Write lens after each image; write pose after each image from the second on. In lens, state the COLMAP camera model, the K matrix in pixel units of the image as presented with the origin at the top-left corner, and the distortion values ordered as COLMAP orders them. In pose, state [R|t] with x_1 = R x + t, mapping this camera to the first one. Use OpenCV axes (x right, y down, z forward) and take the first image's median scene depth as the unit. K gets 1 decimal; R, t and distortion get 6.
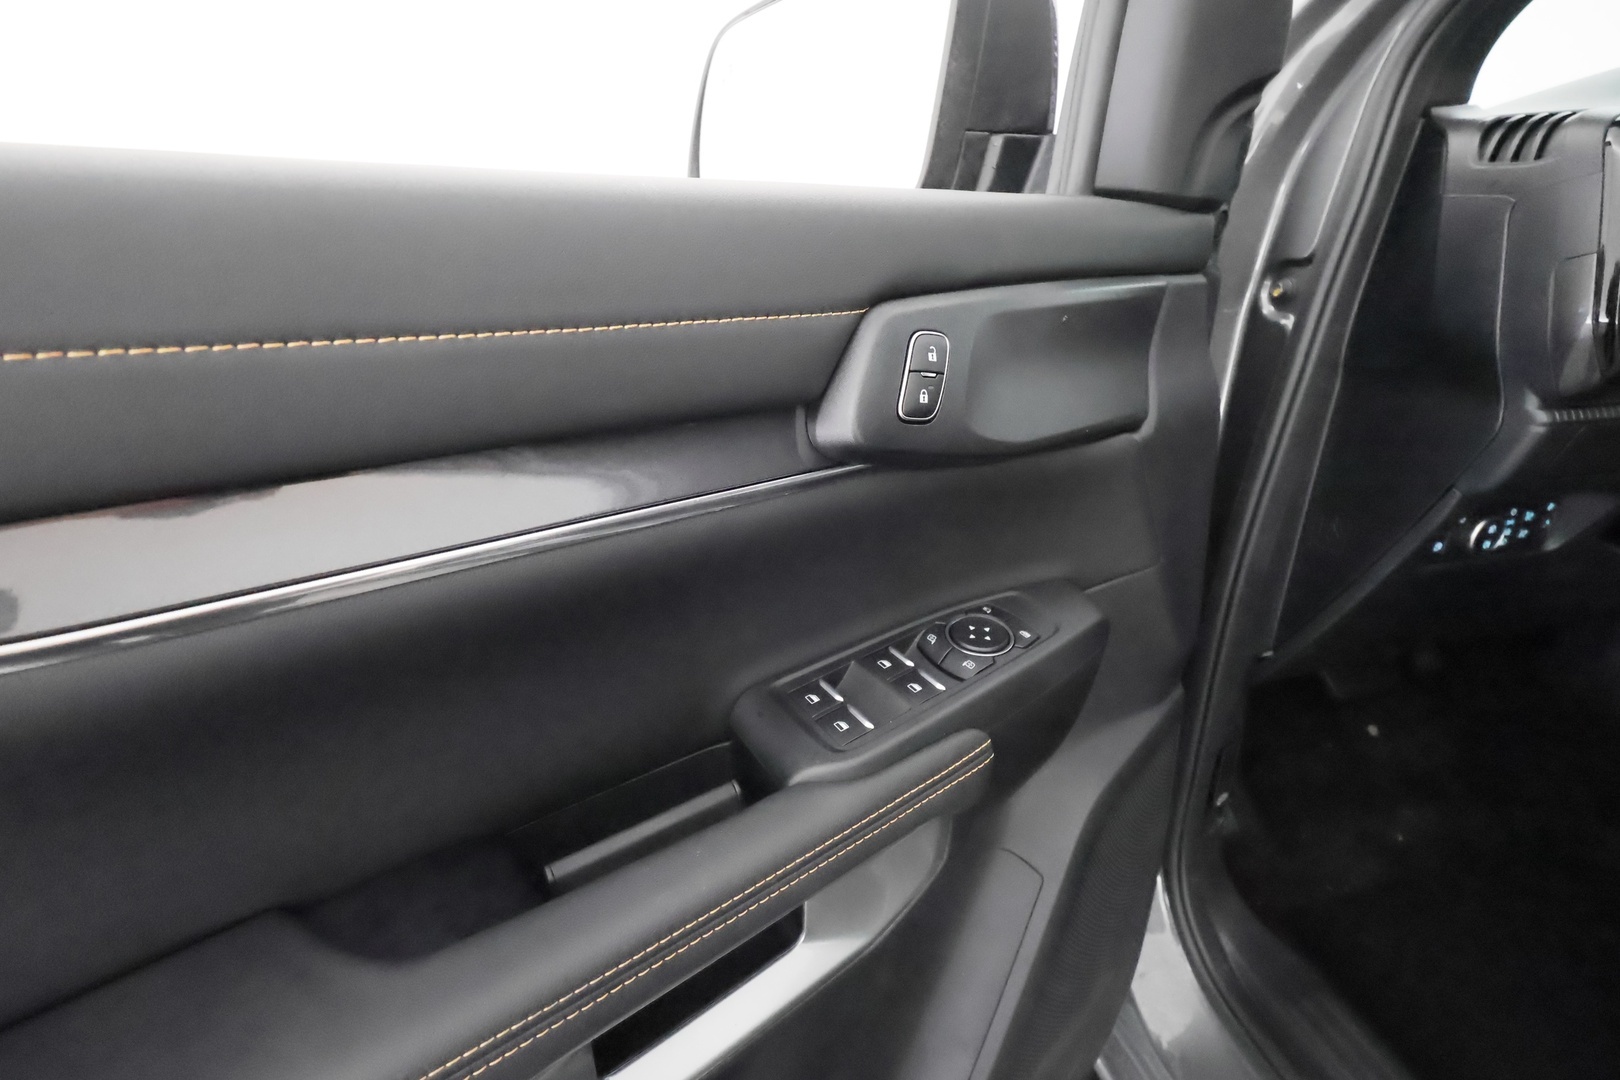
lens RADIAL K [[750.6, 0, 813.8], [0, 750.6, 536.6], [0, 0, 1]] dist [-0.002671, 0.000067]
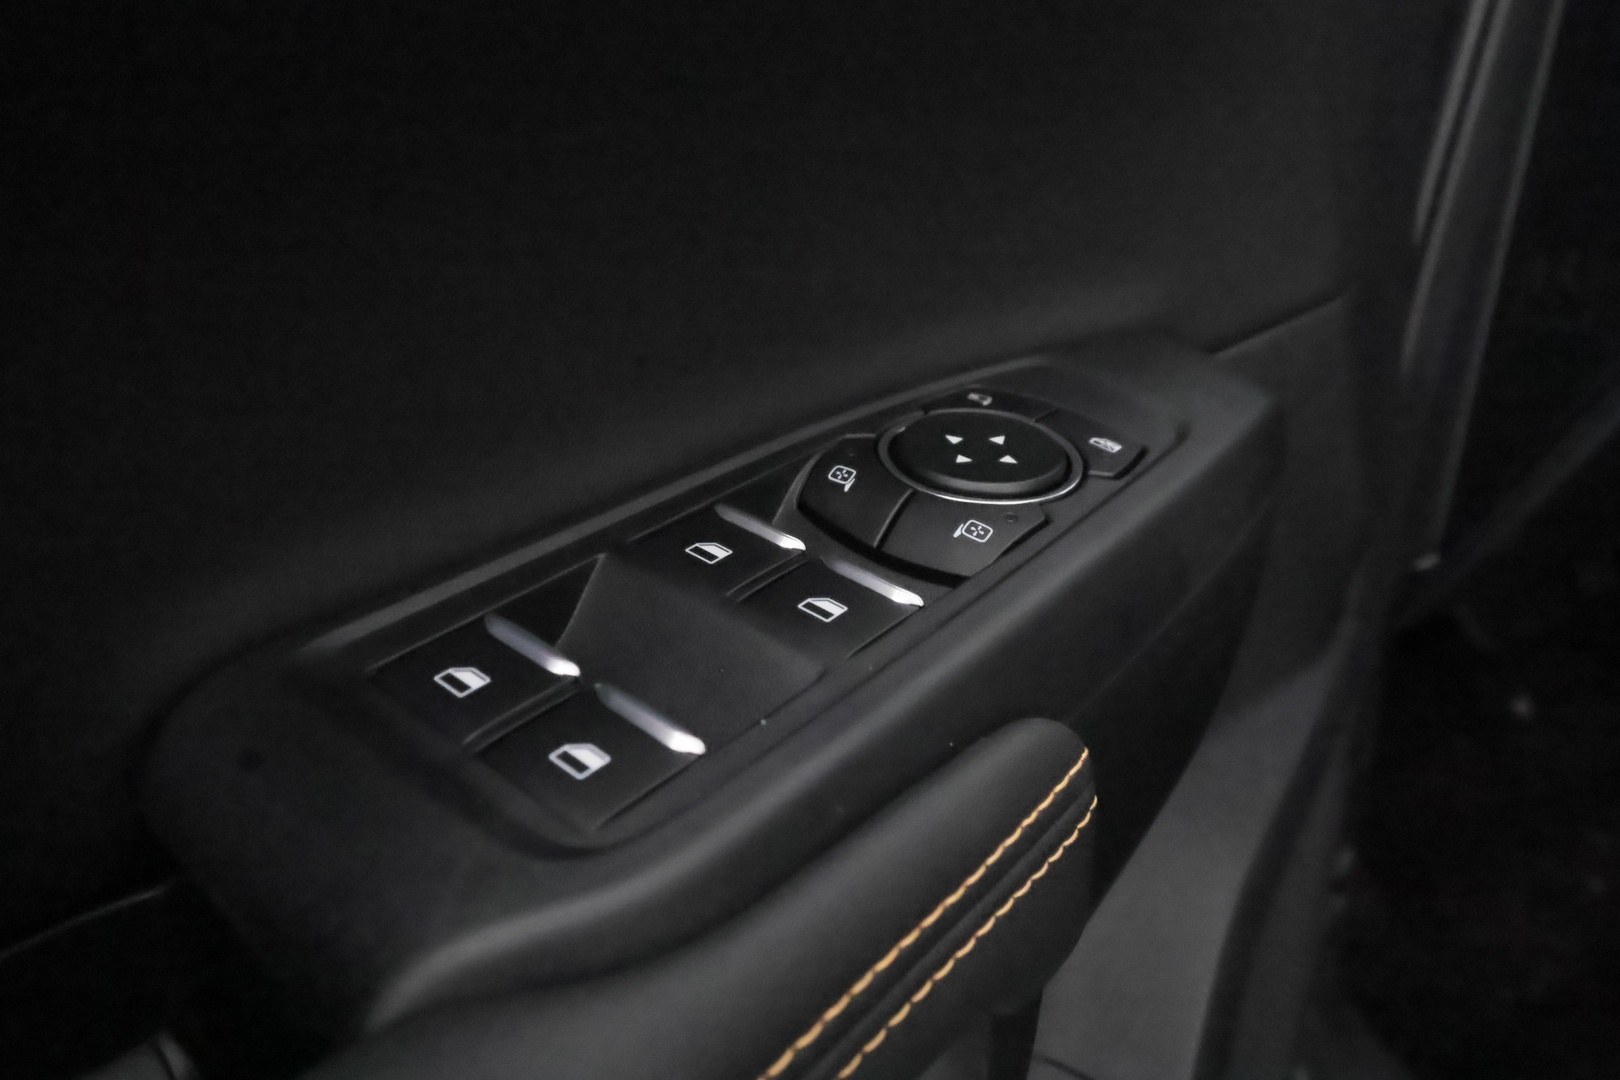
lens RADIAL K [[1372.7, 0, 809.5], [0, 1372.7, 542.3], [0, 0, 1]] dist [0.056700, 0.002397]
pose [[0.973611, -0.090632, 0.209444, 0.017930], [0.079518, 0.994971, 0.060907, 0.131463], [-0.213910, -0.042645, 0.975922, 0.441323]]
